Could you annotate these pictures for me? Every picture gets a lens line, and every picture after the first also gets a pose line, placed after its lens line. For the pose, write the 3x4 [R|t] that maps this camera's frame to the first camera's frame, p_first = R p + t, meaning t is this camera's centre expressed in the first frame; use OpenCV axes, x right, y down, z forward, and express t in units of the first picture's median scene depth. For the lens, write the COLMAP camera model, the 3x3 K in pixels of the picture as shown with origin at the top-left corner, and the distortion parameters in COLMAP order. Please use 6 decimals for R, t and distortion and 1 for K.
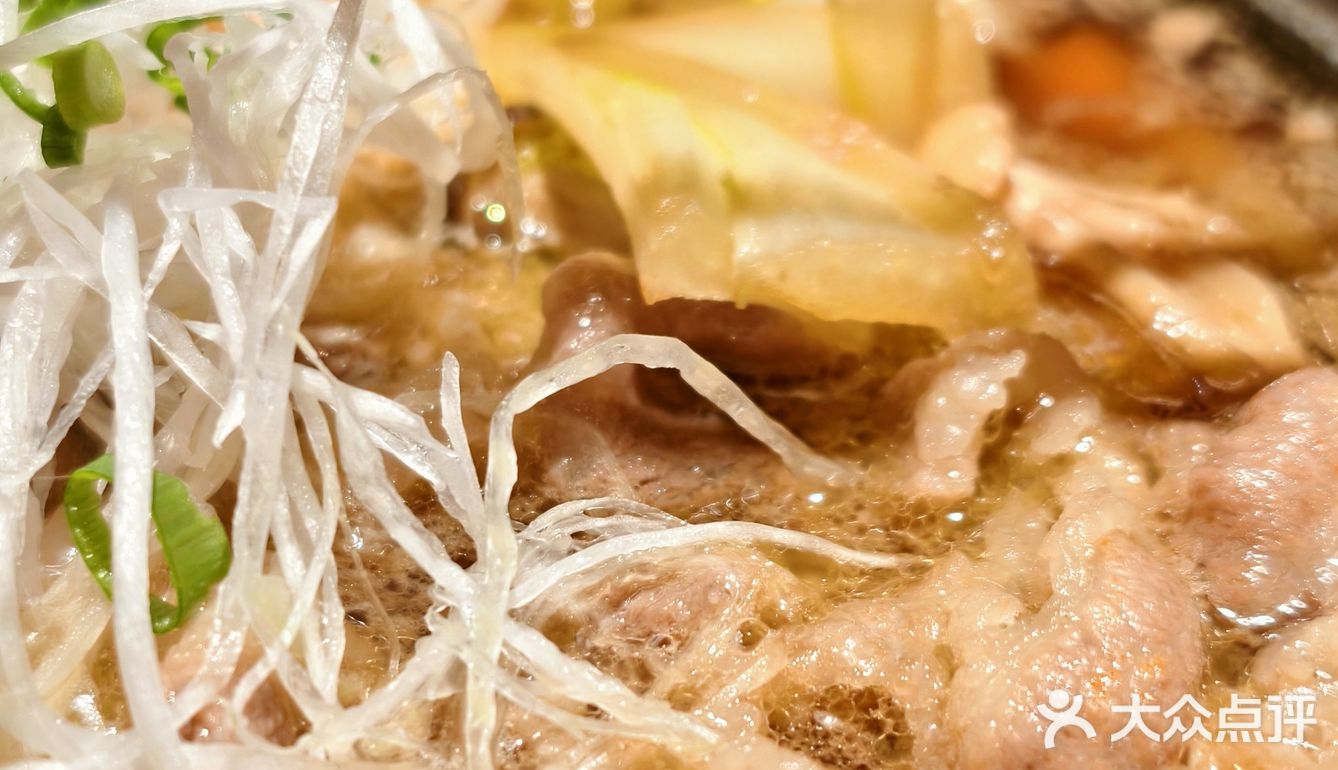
lens RADIAL K [[2763.5, 0, 661.4], [0, 2763.5, 383.5], [0, 0, 1]] dist [0.122122, 0.000000]
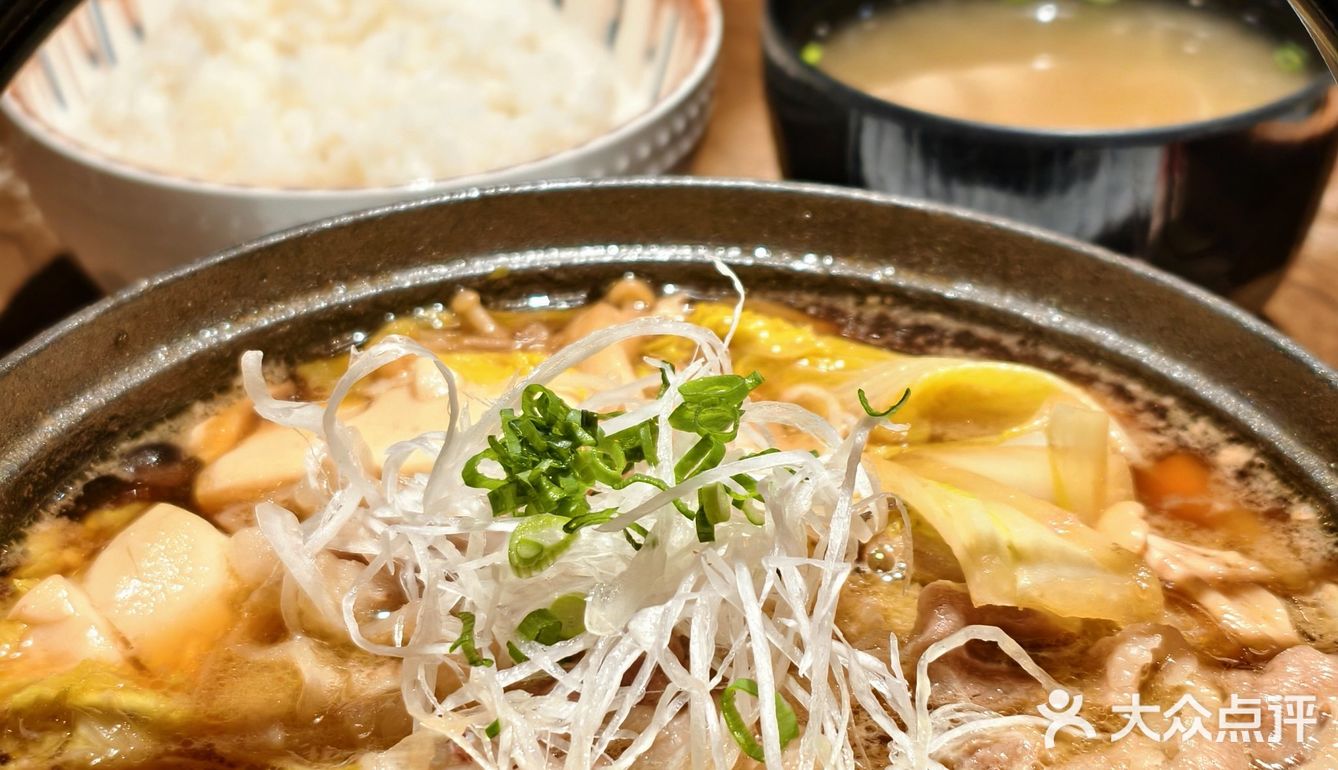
lens RADIAL K [[2763.5, 0, 679.1], [0, 2763.5, 386.7], [0, 0, 1]] dist [0.122122, 0.000000]
pose [[0.999910, 0.012425, -0.005124, -0.216737], [-0.012787, 0.996882, -0.077868, -0.030029], [0.004140, 0.077926, 0.996951, -1.063071]]
